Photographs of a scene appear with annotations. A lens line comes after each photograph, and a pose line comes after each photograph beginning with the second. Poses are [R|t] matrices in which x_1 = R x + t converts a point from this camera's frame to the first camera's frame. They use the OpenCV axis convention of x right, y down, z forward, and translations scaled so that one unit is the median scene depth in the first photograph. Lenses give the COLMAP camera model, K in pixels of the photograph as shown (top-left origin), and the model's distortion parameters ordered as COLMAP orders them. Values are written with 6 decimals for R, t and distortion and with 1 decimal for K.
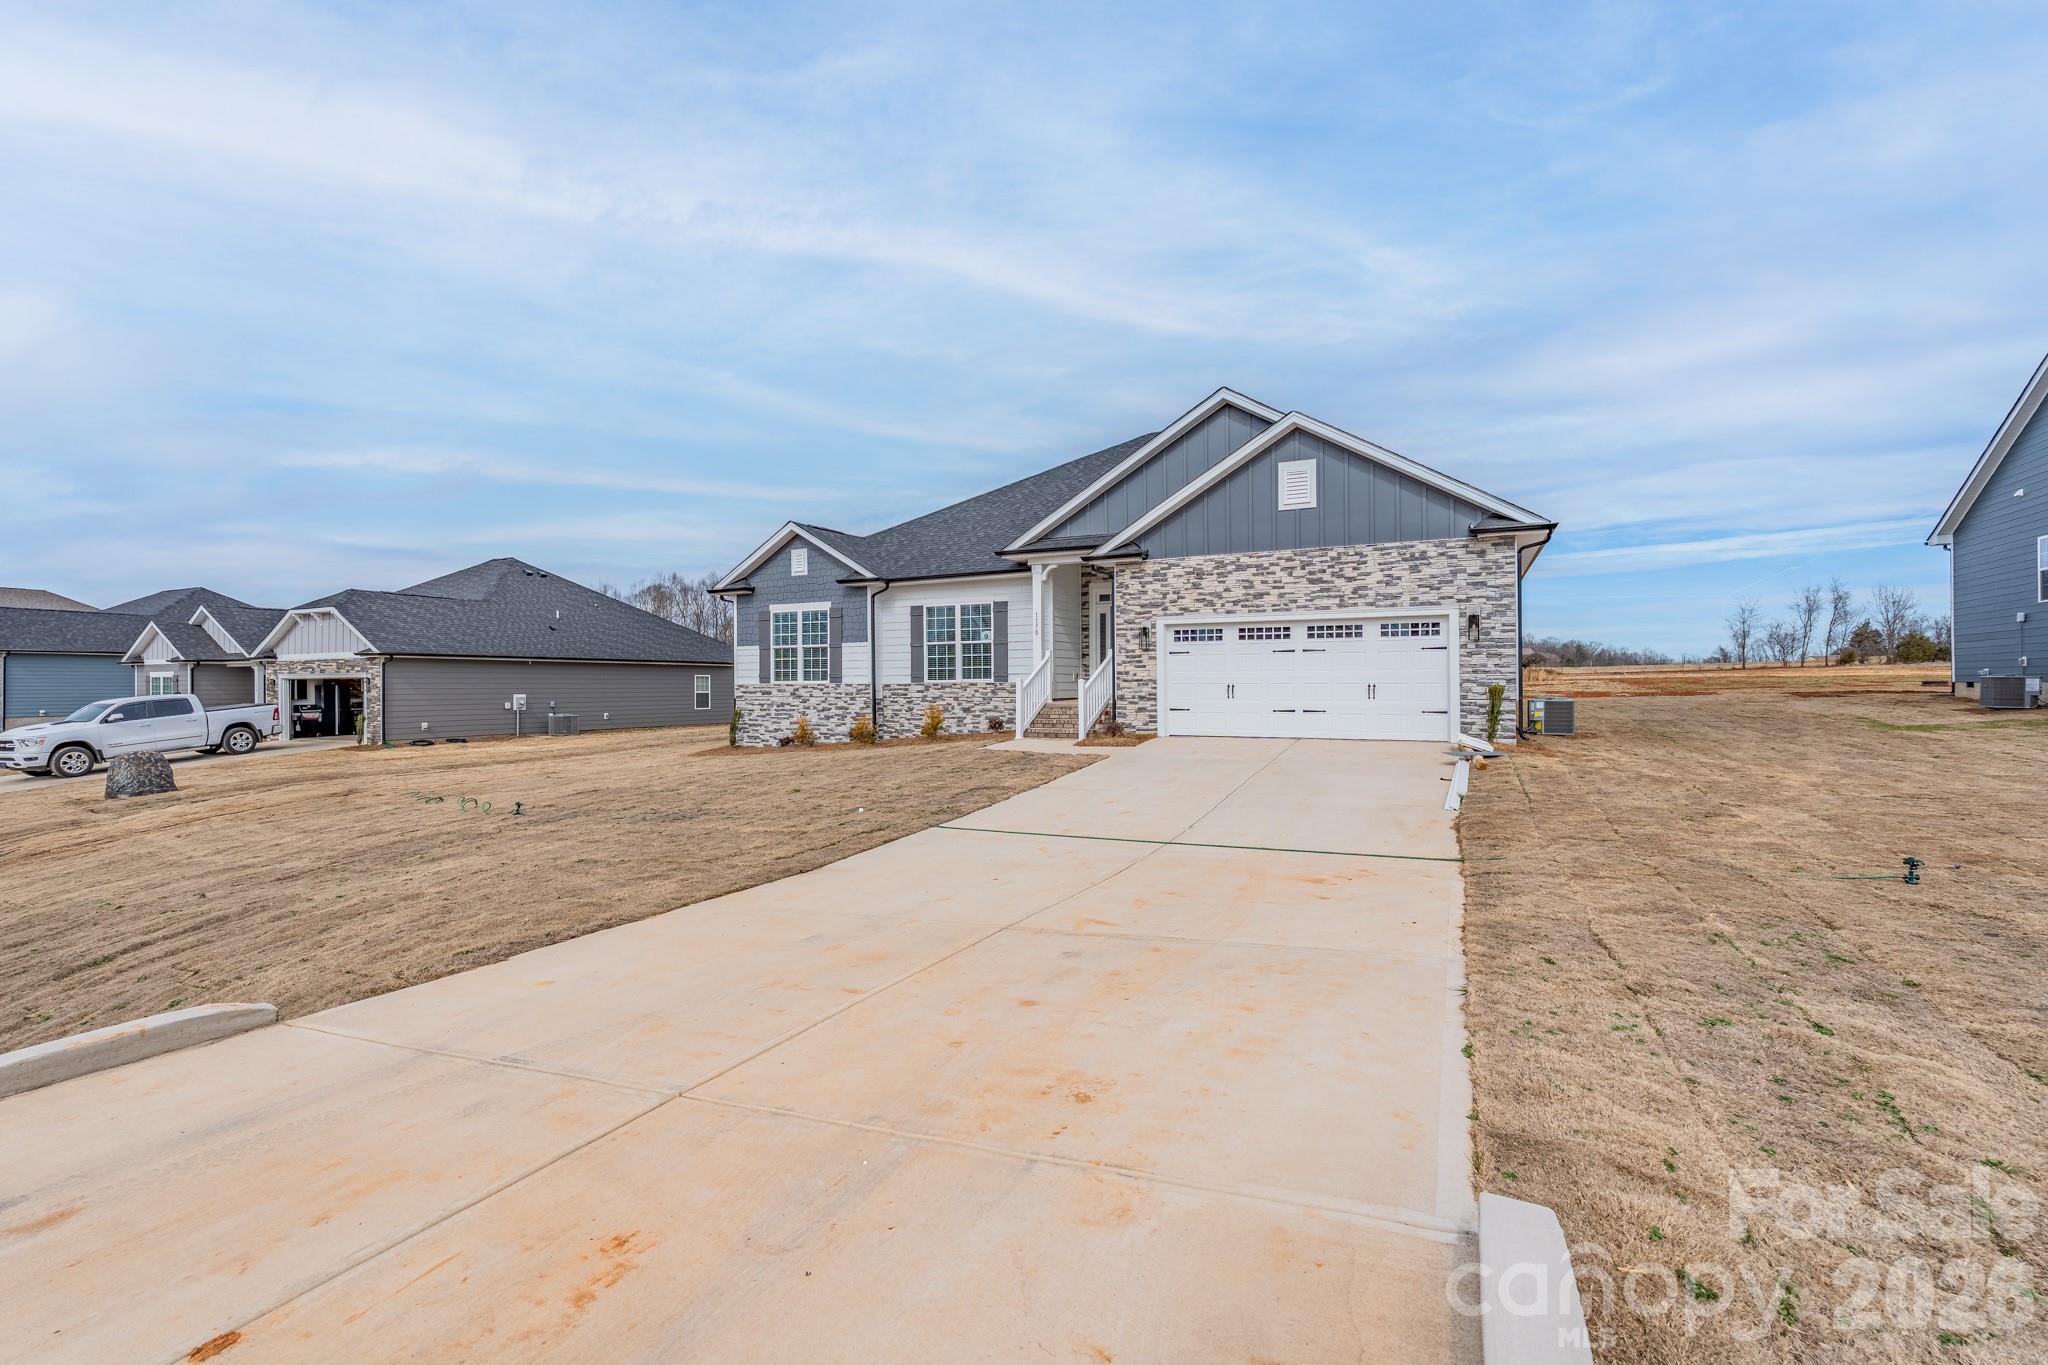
lens RADIAL K [[918.4, 0, 1021.7], [0, 918.4, 674.1], [0, 0, 1]] dist [-0.003948, -0.000920]
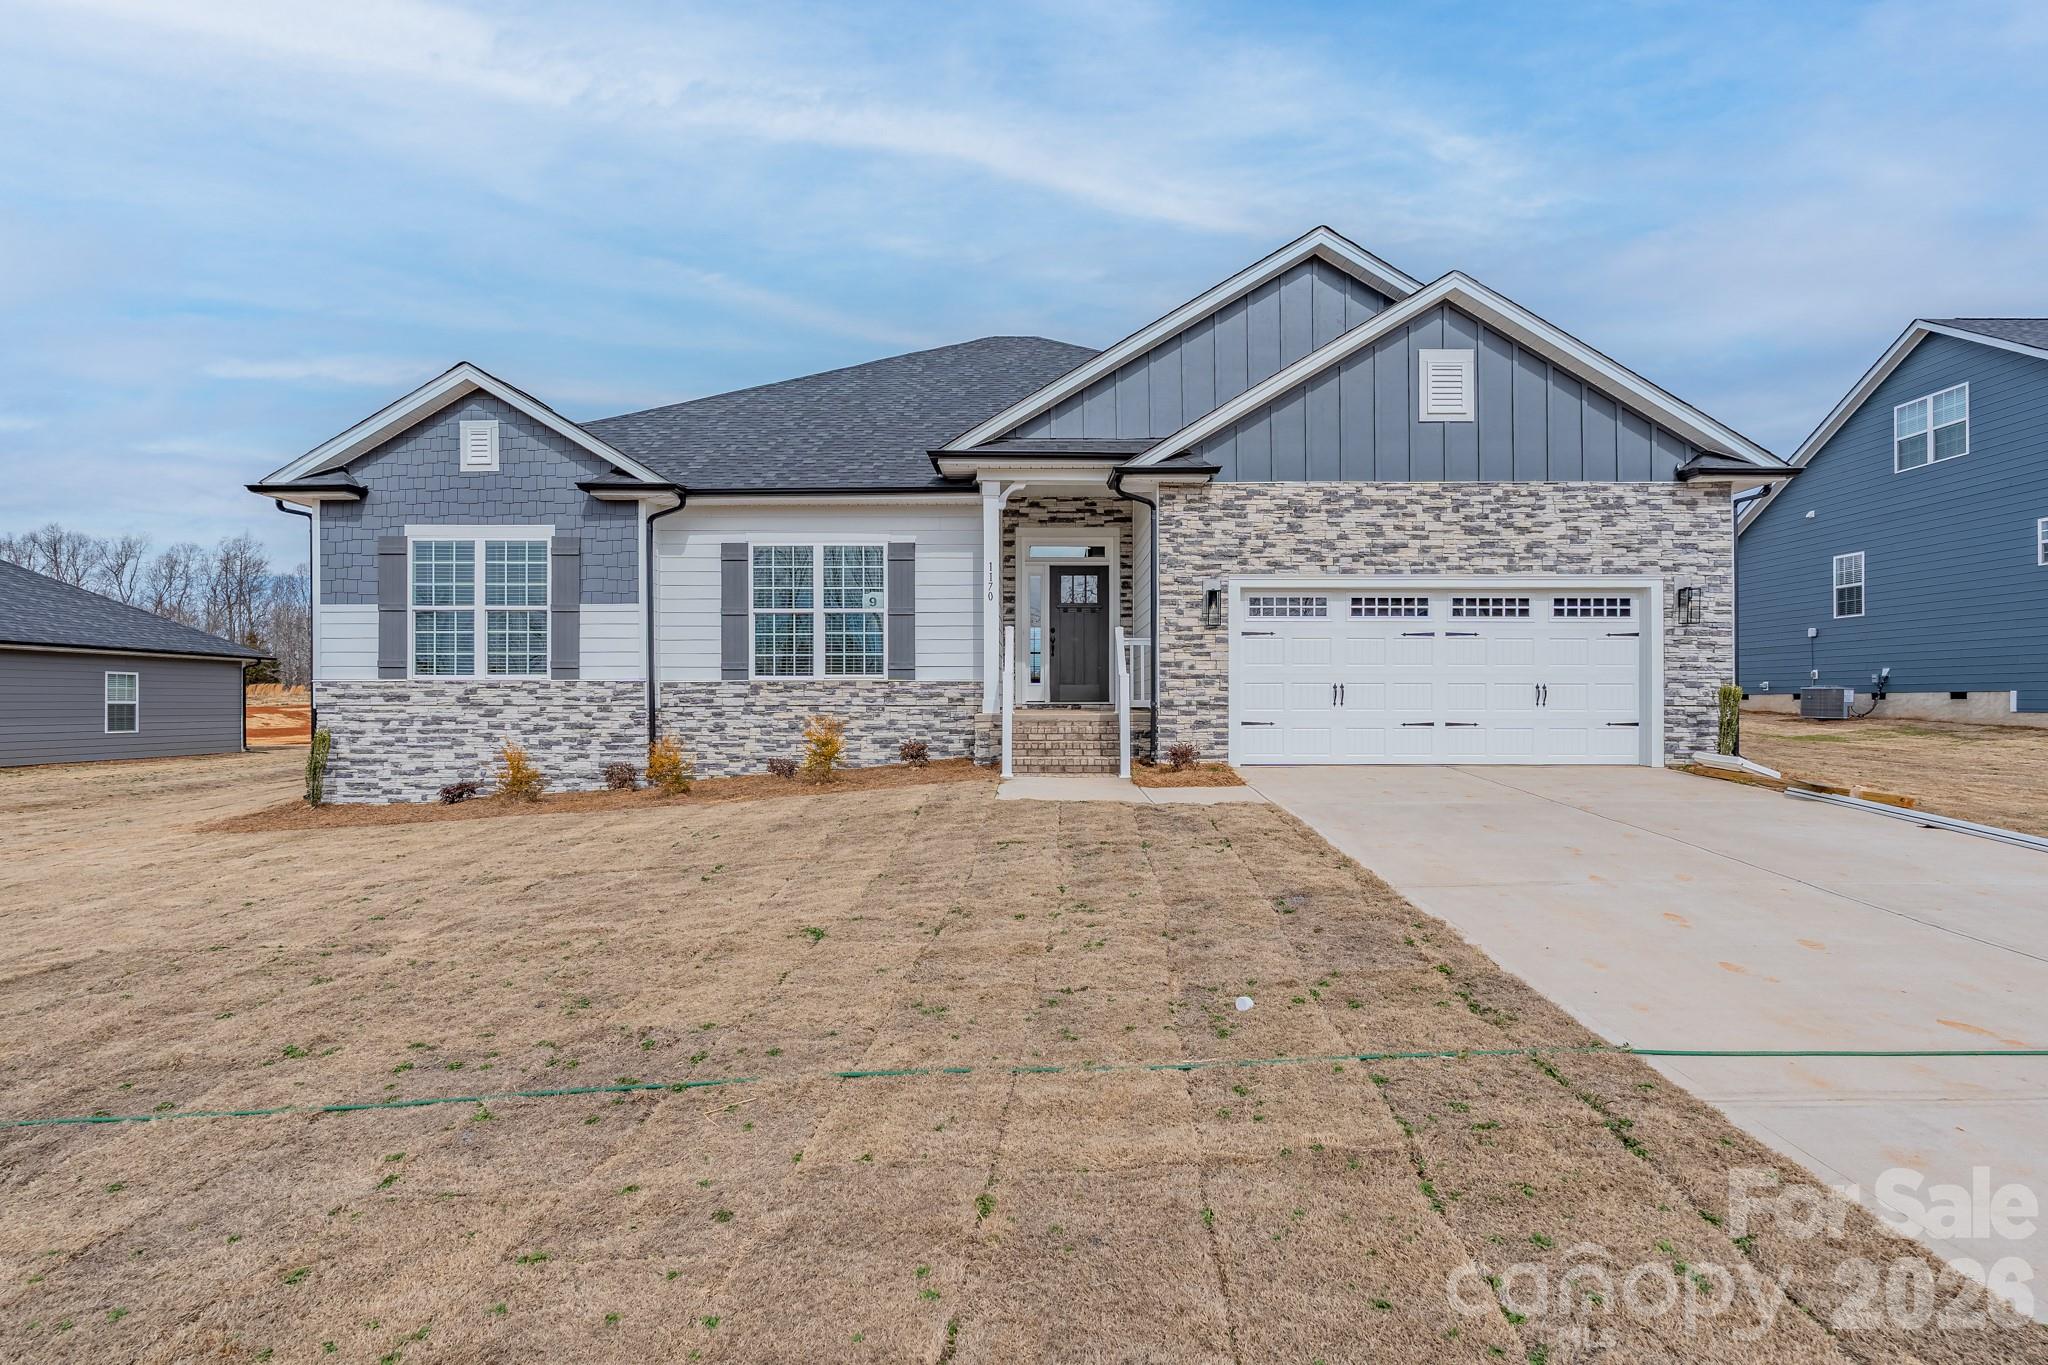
lens RADIAL K [[918.4, 0, 1029.8], [0, 918.4, 698.9], [0, 0, 1]] dist [-0.003948, -0.000920]
pose [[0.892367, 0.004490, 0.451288, -0.231054], [-0.009048, 0.999928, 0.007943, 0.016538], [-0.451220, -0.011172, 0.892343, 0.463682]]
